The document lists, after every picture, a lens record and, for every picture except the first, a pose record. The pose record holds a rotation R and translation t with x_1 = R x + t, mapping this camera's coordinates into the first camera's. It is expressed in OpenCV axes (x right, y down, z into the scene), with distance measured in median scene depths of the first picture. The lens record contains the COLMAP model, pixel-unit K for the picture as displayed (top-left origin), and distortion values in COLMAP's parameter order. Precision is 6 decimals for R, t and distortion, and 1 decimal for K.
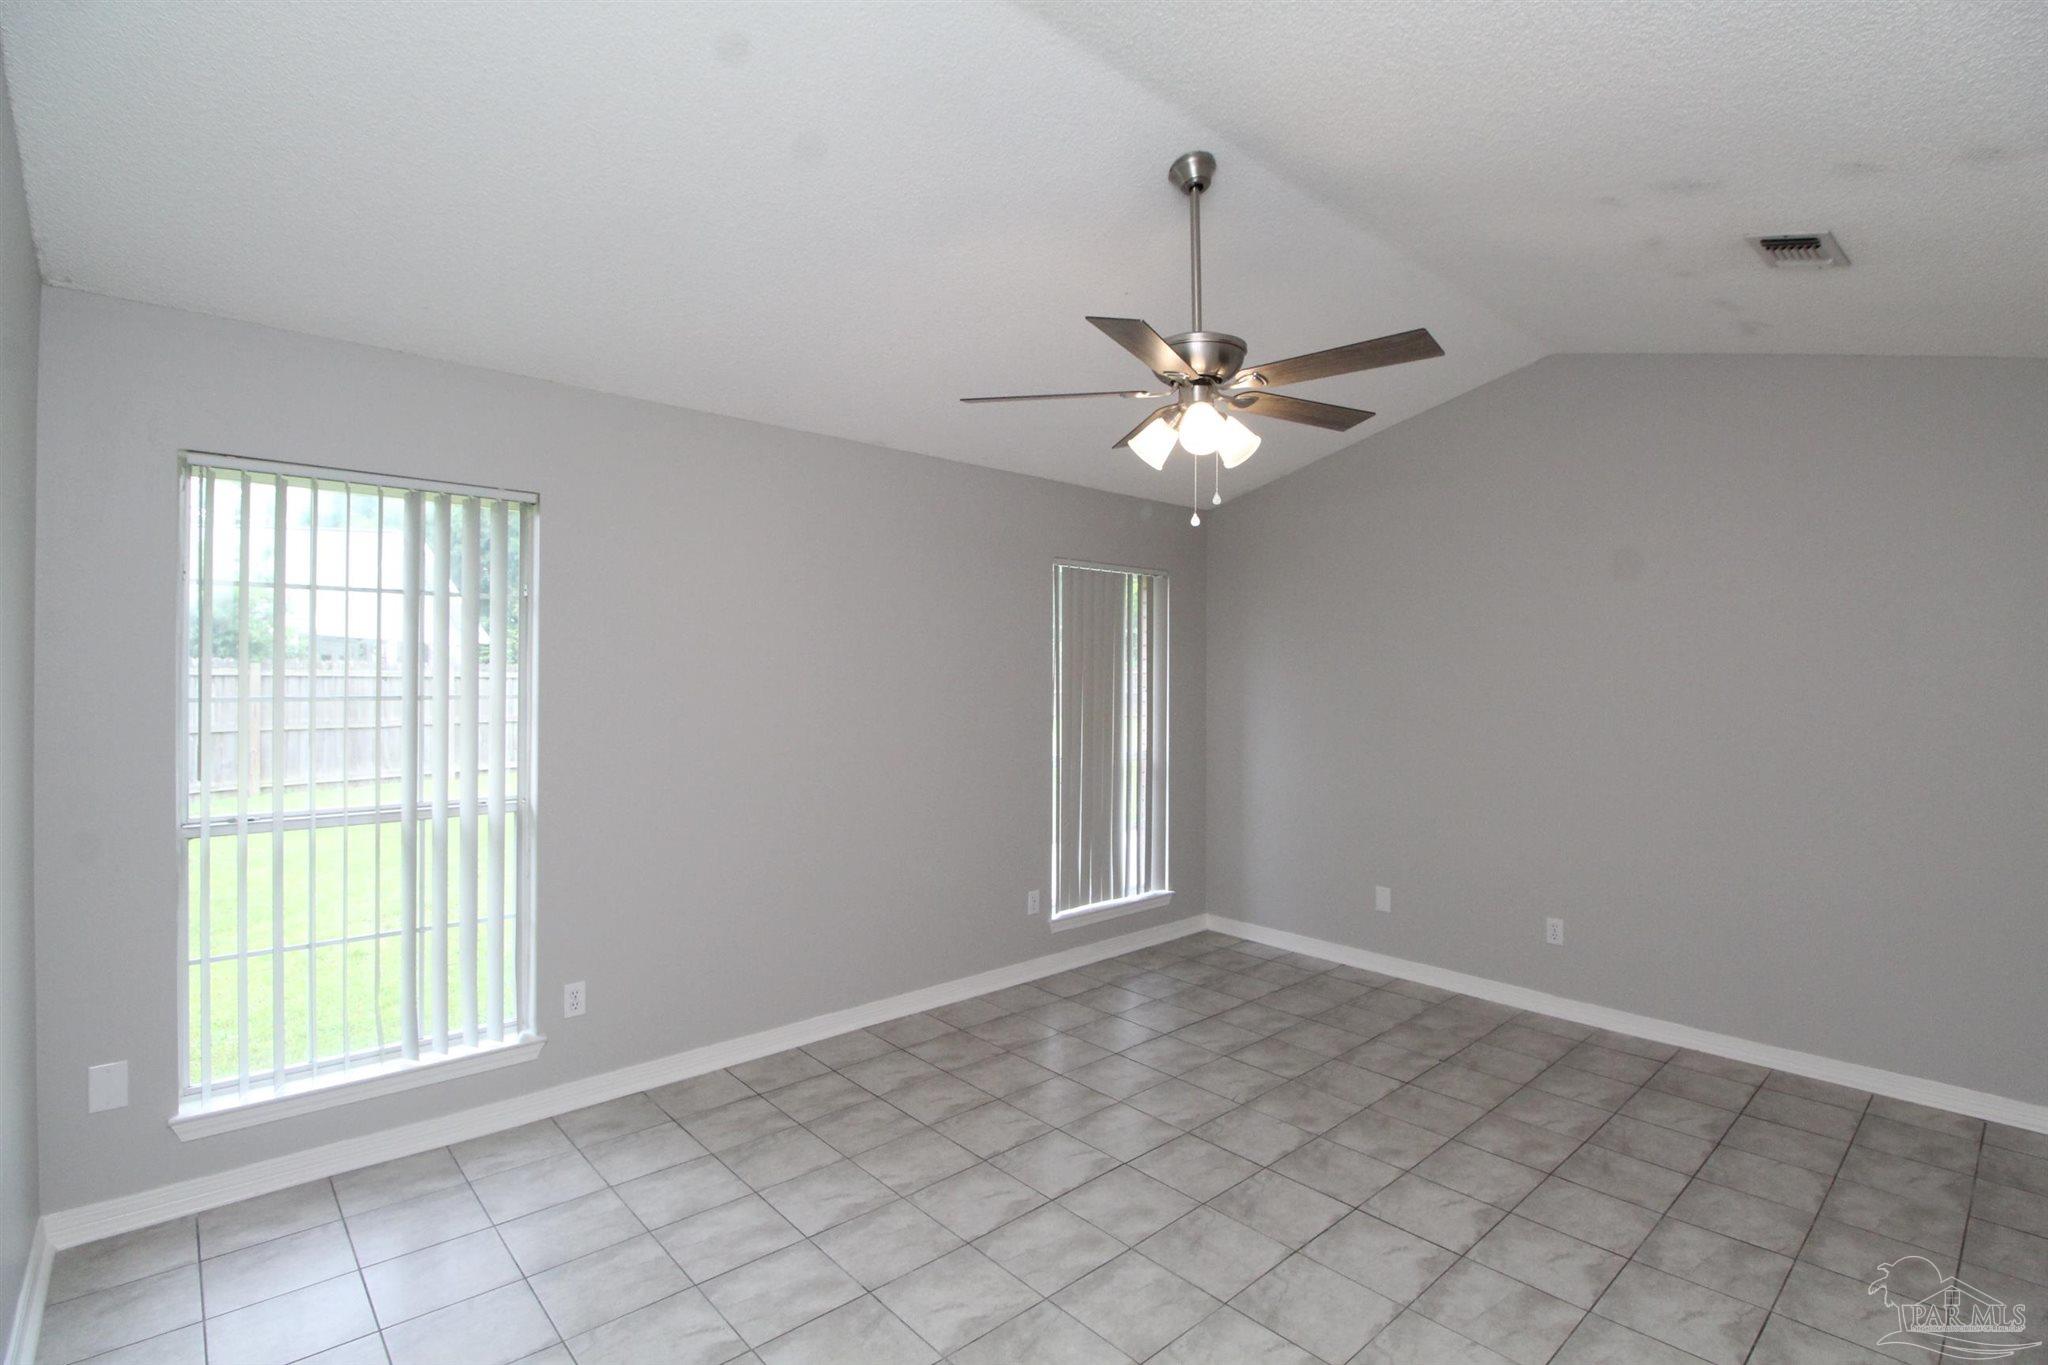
lens RADIAL K [[956.6, 0, 1024.2], [0, 956.6, 680.6], [0, 0, 1]] dist [-0.014841, -0.003060]
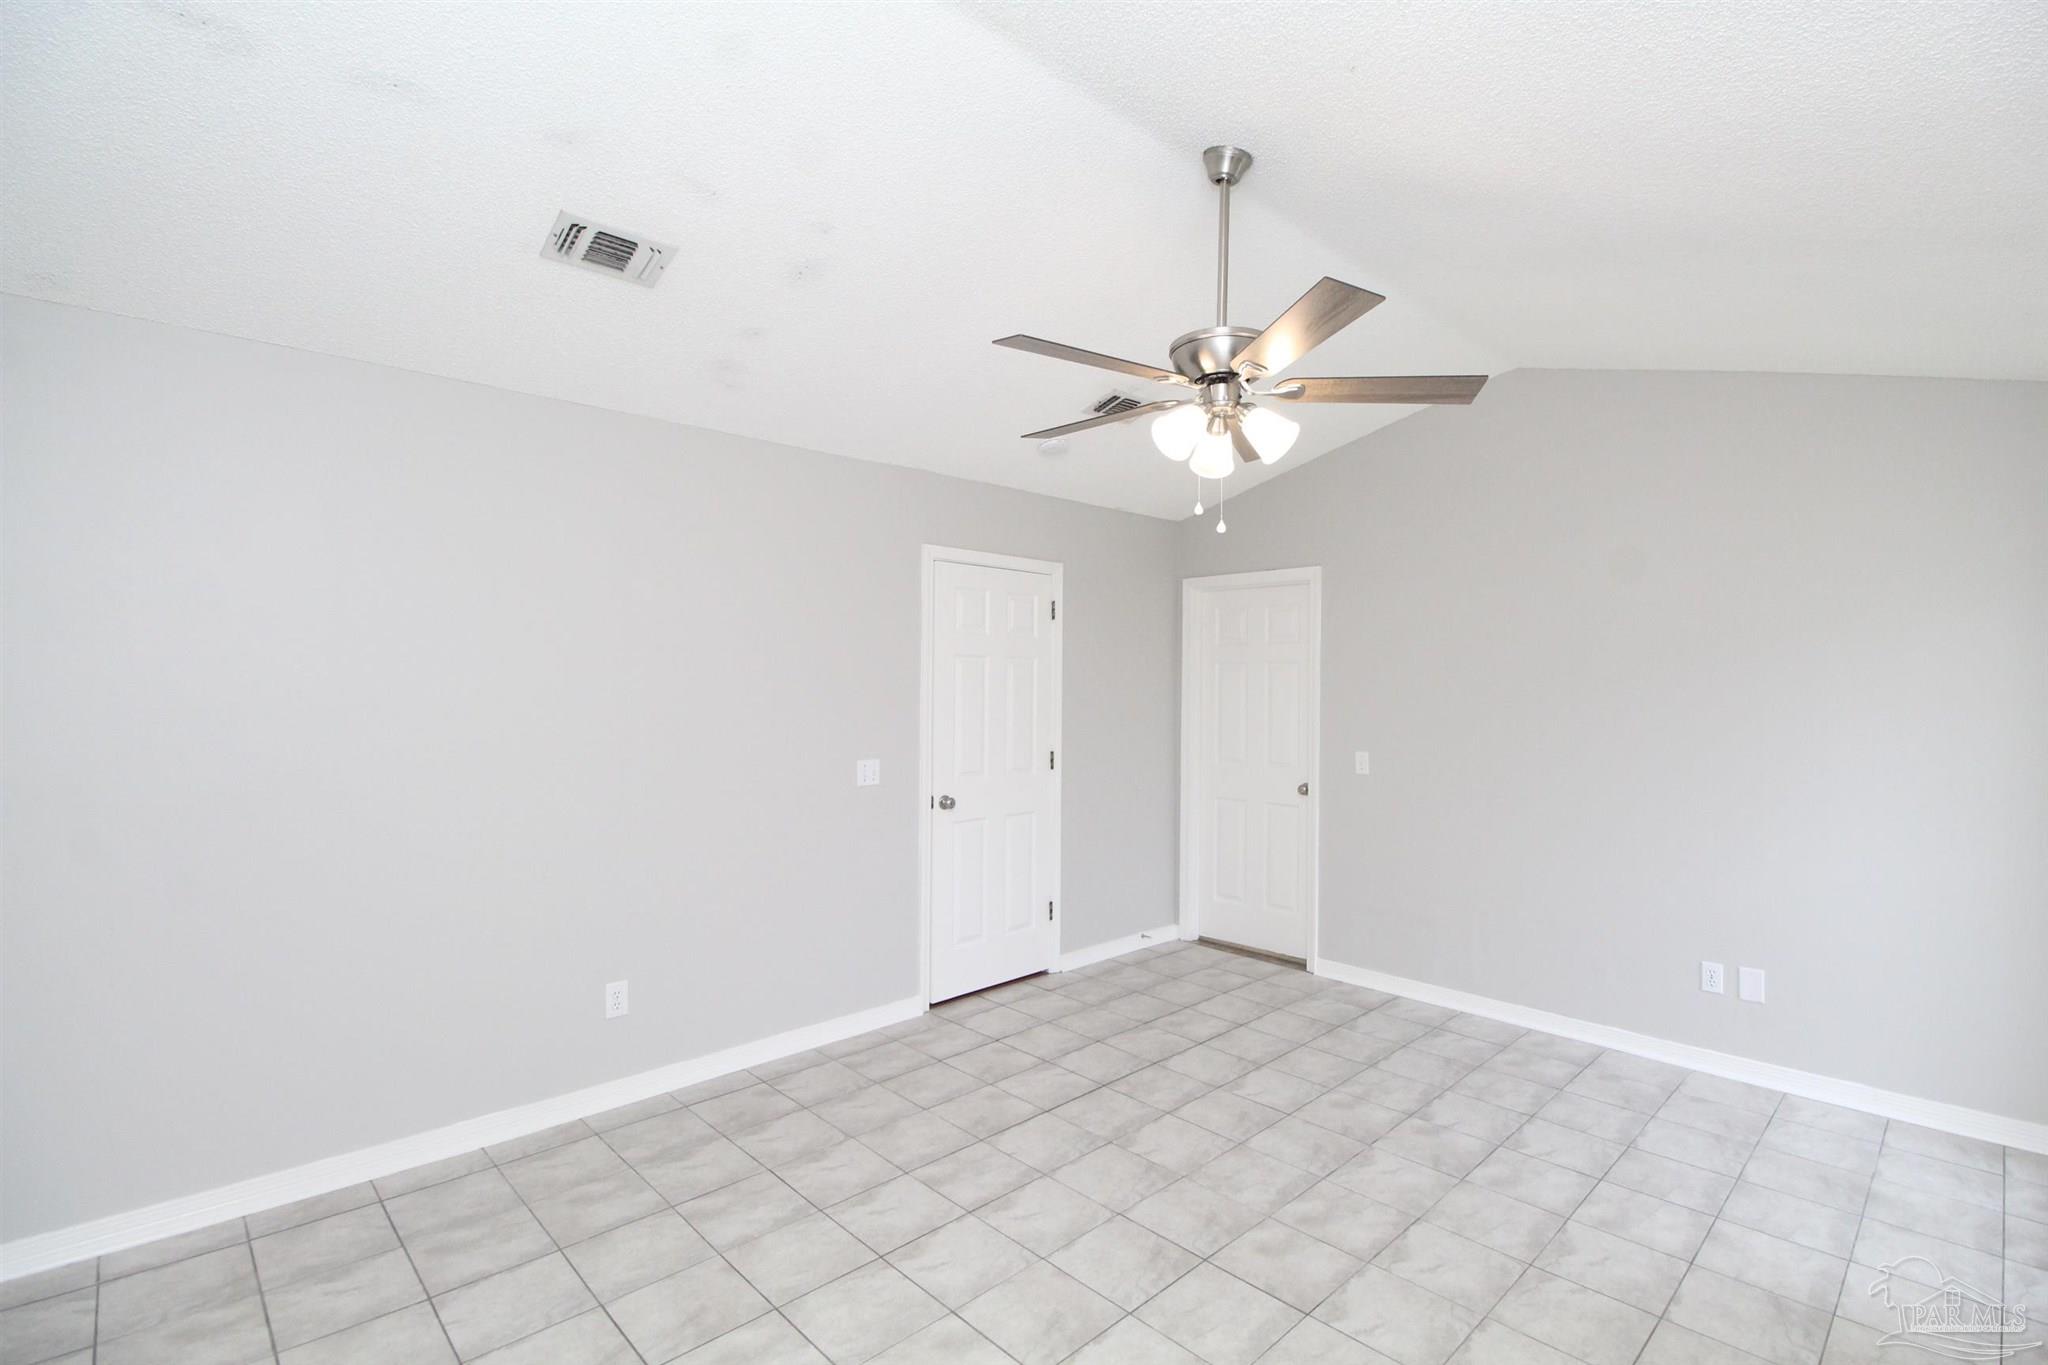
lens RADIAL K [[956.6, 0, 1023.2], [0, 956.6, 681.0], [0, 0, 1]] dist [-0.014841, -0.003060]
pose [[-0.999455, -0.012629, -0.030503, 0.419820], [-0.012636, 0.999920, 0.000037, -0.013528], [0.030501, 0.000422, -0.999535, 2.008847]]
